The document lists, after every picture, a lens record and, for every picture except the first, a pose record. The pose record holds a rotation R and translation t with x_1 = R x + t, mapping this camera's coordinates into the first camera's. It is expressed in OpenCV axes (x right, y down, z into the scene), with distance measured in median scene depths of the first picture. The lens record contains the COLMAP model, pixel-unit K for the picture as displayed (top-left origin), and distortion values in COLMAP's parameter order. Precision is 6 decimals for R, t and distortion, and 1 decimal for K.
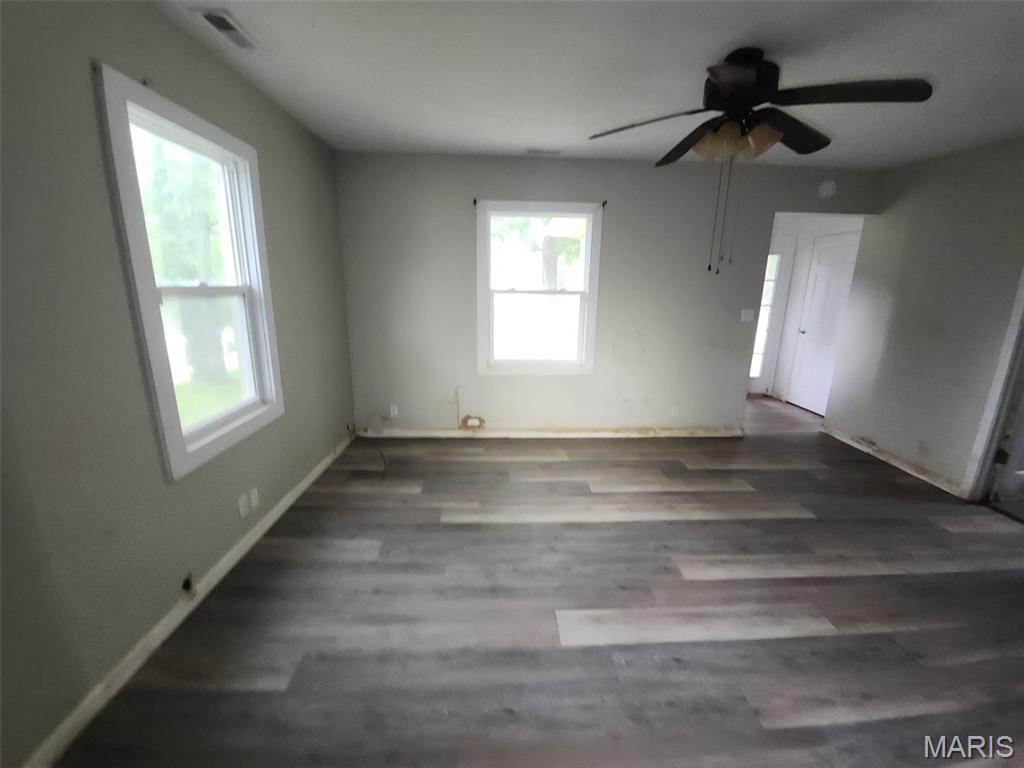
lens RADIAL K [[423.9, 0, 512.0], [0, 423.9, 384.0], [0, 0, 1]] dist [-0.000074, -0.010366]
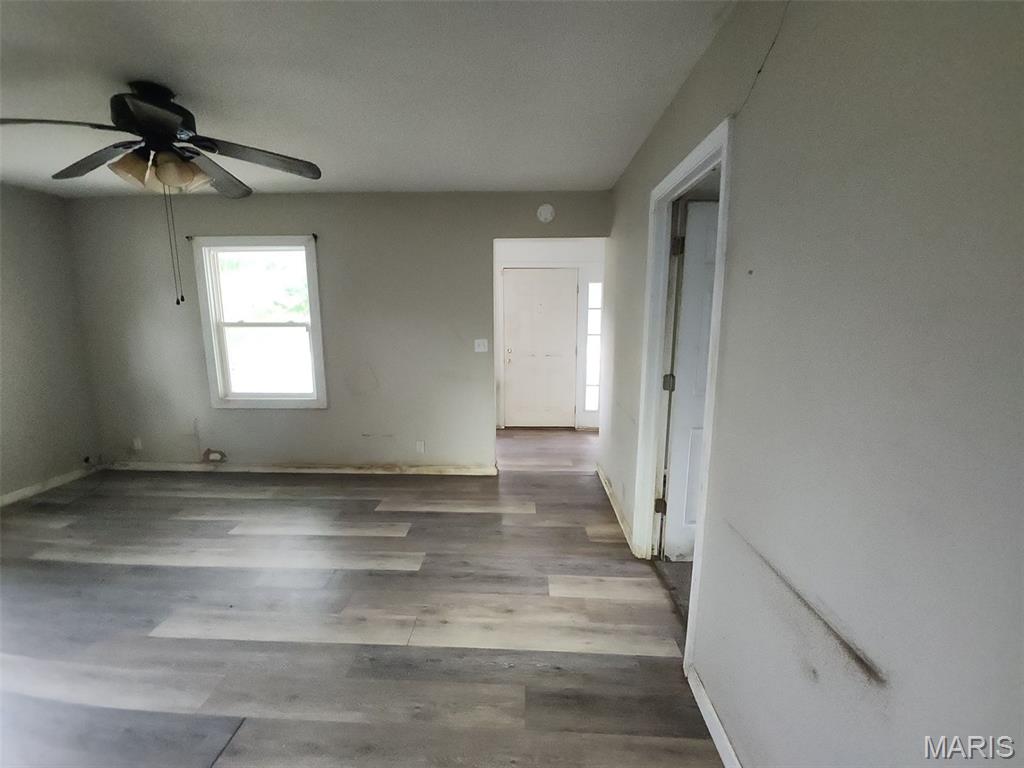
lens RADIAL K [[423.9, 0, 512.0], [0, 423.9, 384.0], [0, 0, 1]] dist [-0.000074, -0.010366]
pose [[0.997104, -0.001999, -0.076022, 0.711806], [-0.003455, 0.997431, -0.071548, -0.009771], [0.075970, 0.071603, 0.994536, 0.069698]]
